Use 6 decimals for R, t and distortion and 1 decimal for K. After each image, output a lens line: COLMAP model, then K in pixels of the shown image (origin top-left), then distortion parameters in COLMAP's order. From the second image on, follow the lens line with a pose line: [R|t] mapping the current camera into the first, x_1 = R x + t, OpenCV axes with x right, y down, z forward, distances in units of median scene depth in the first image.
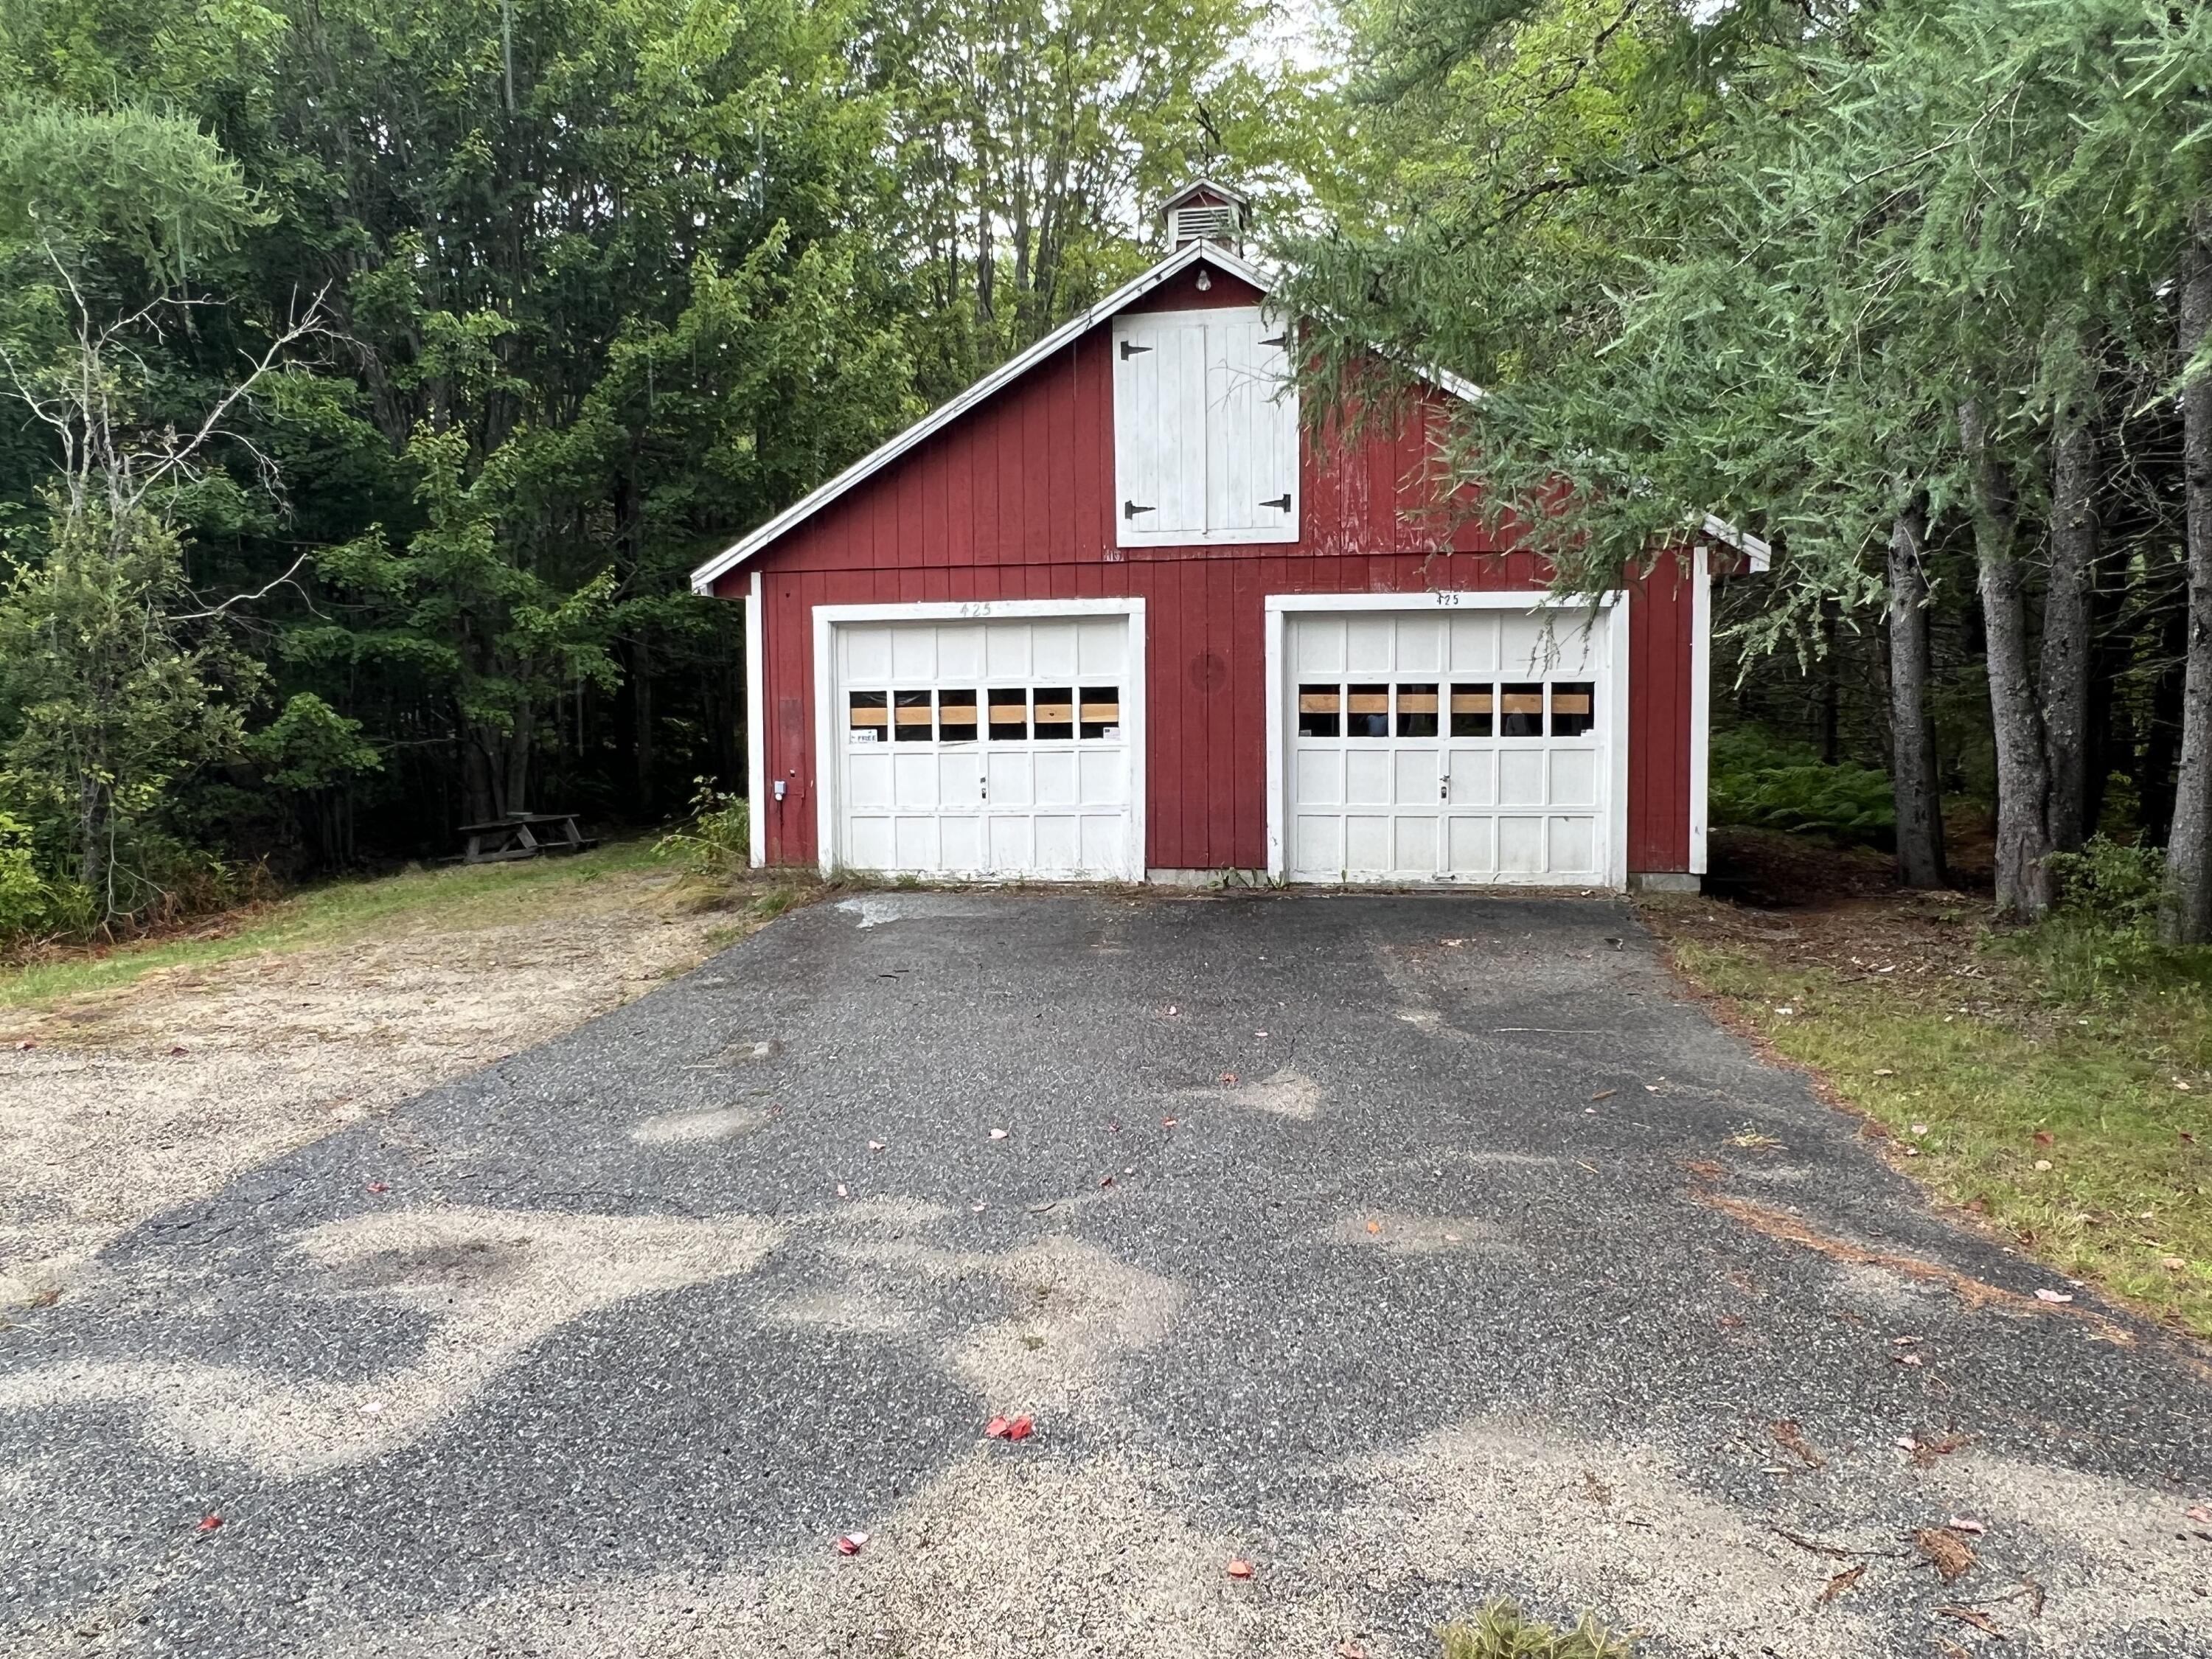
lens RADIAL K [[1600.1, 0, 1107.6], [0, 1600.1, 821.9], [0, 0, 1]] dist [-0.013259, 0.000222]
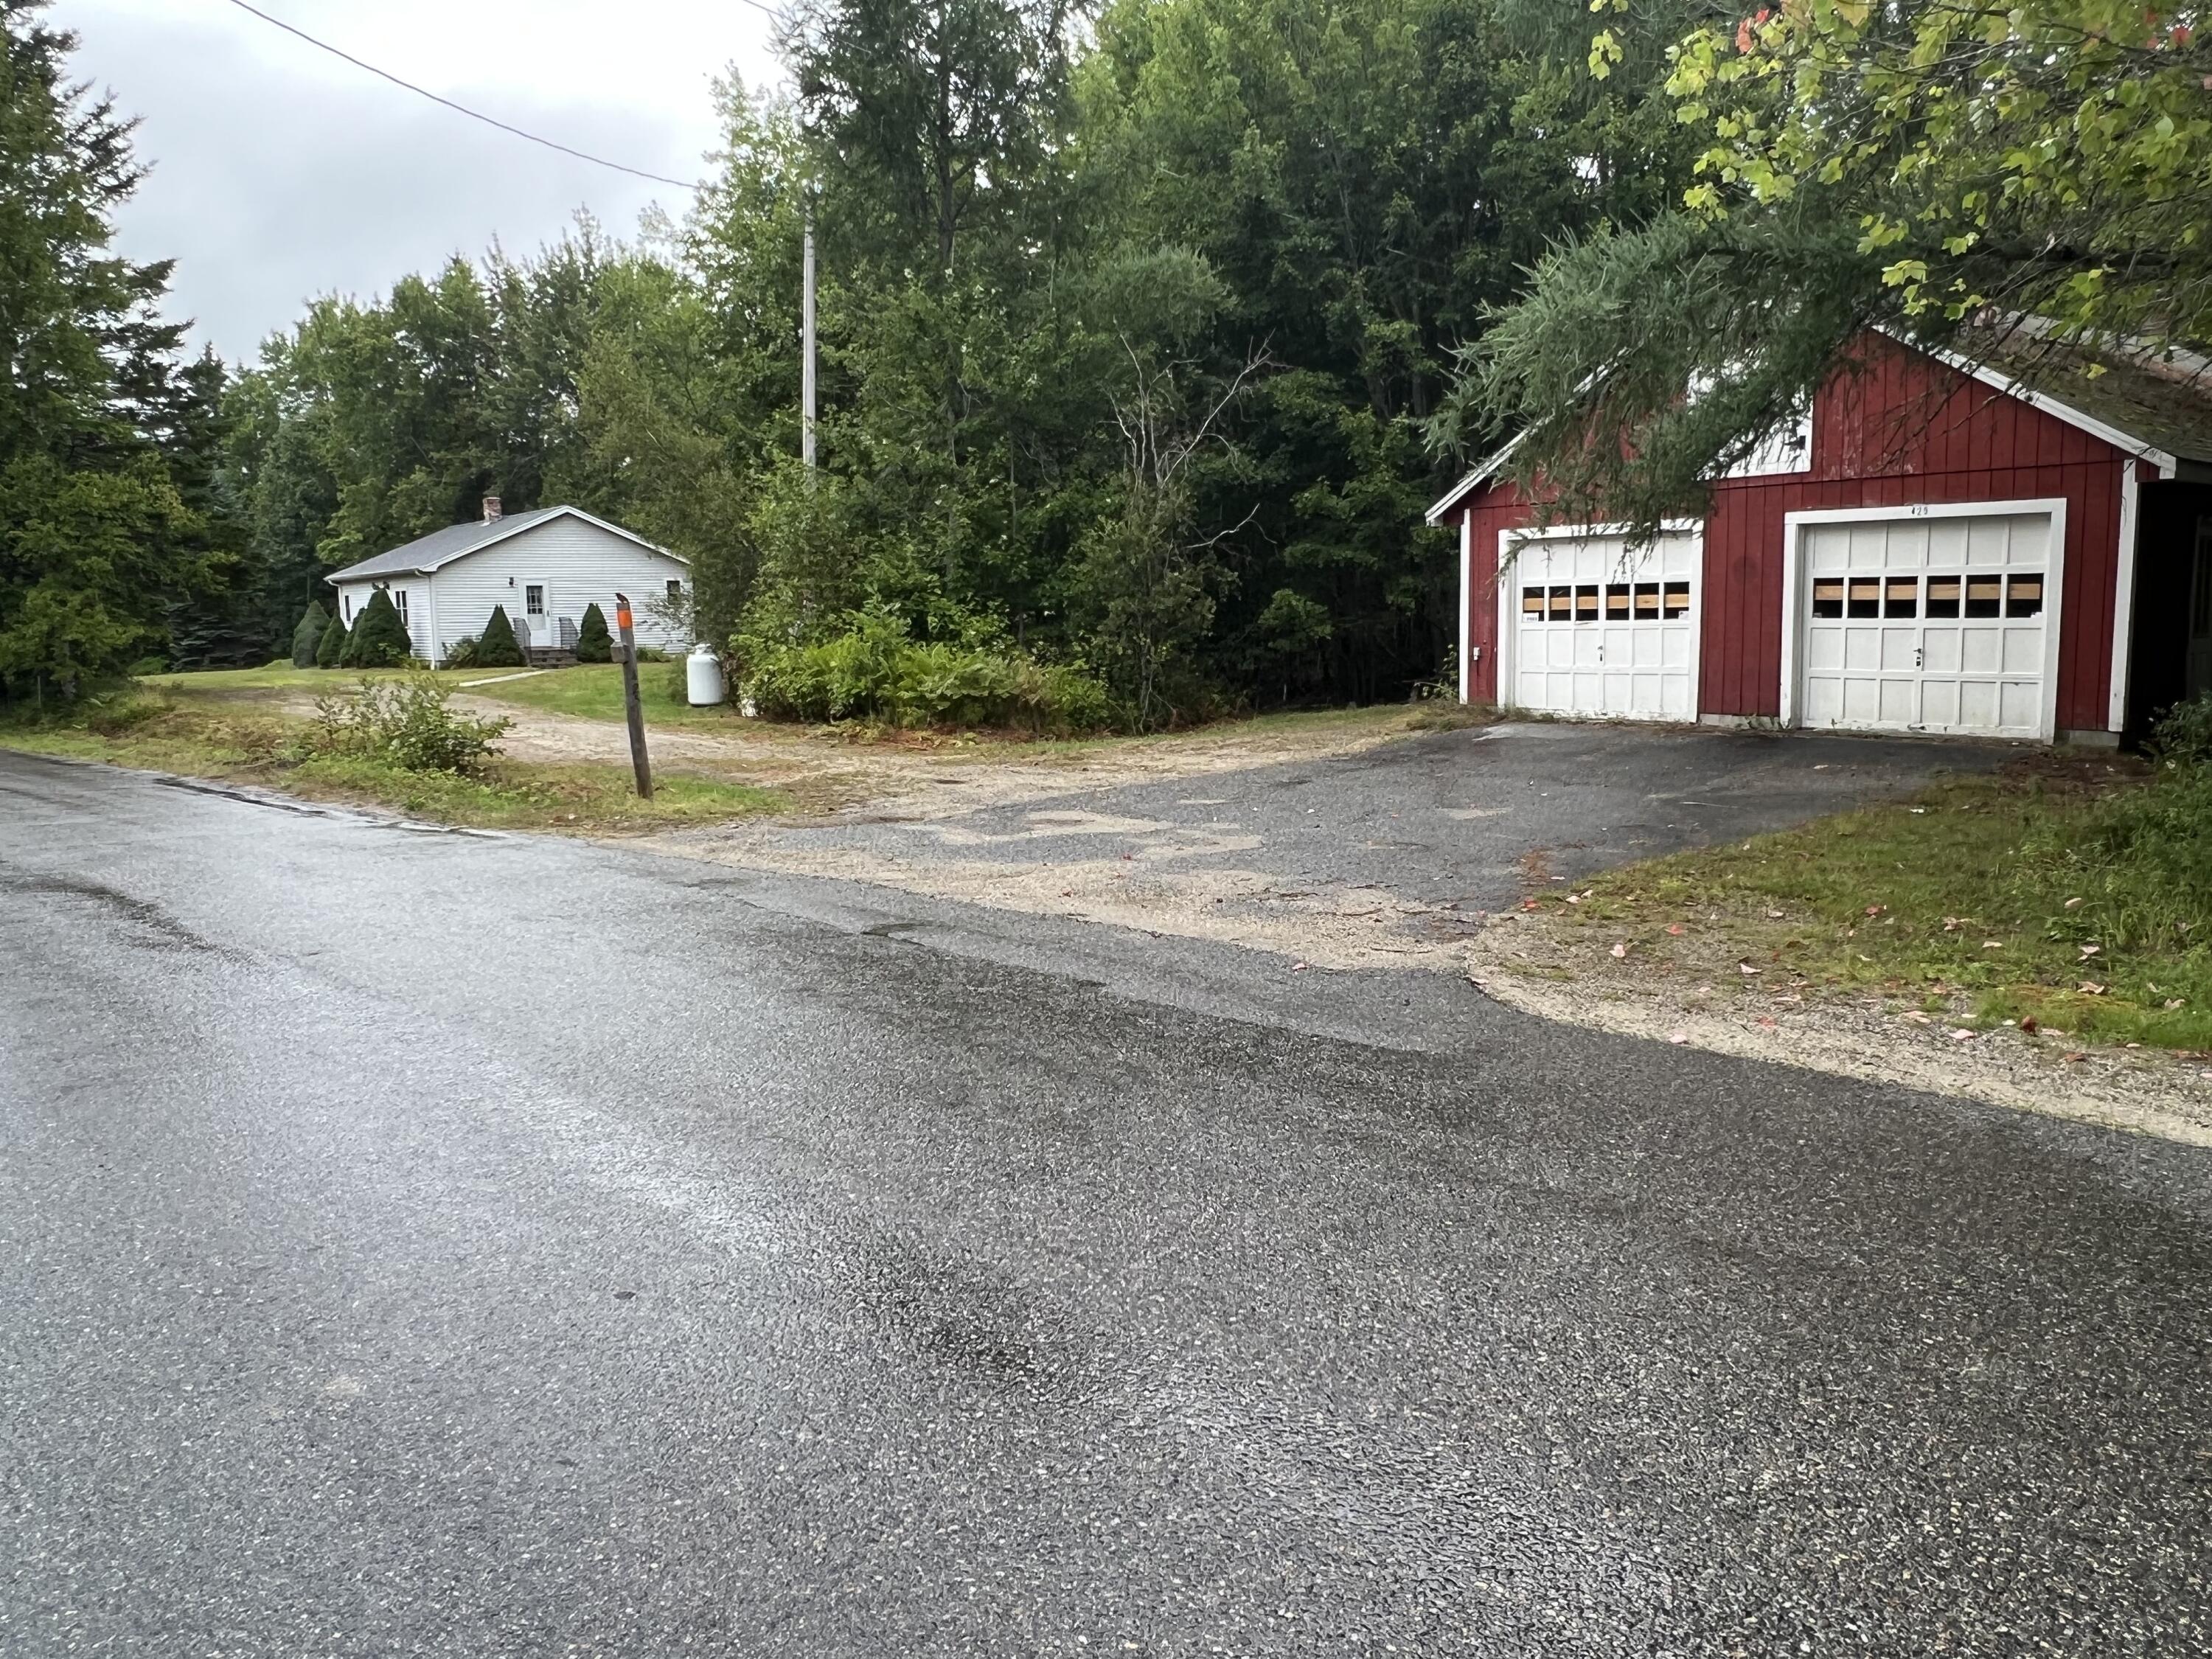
lens RADIAL K [[1600.1, 0, 1107.1], [0, 1600.1, 829.1], [0, 0, 1]] dist [-0.013259, 0.000222]
pose [[0.750100, 0.085428, -0.655784, 0.555426], [-0.033038, 0.995224, 0.091856, 0.018930], [0.660499, -0.047235, 0.749339, -0.387491]]
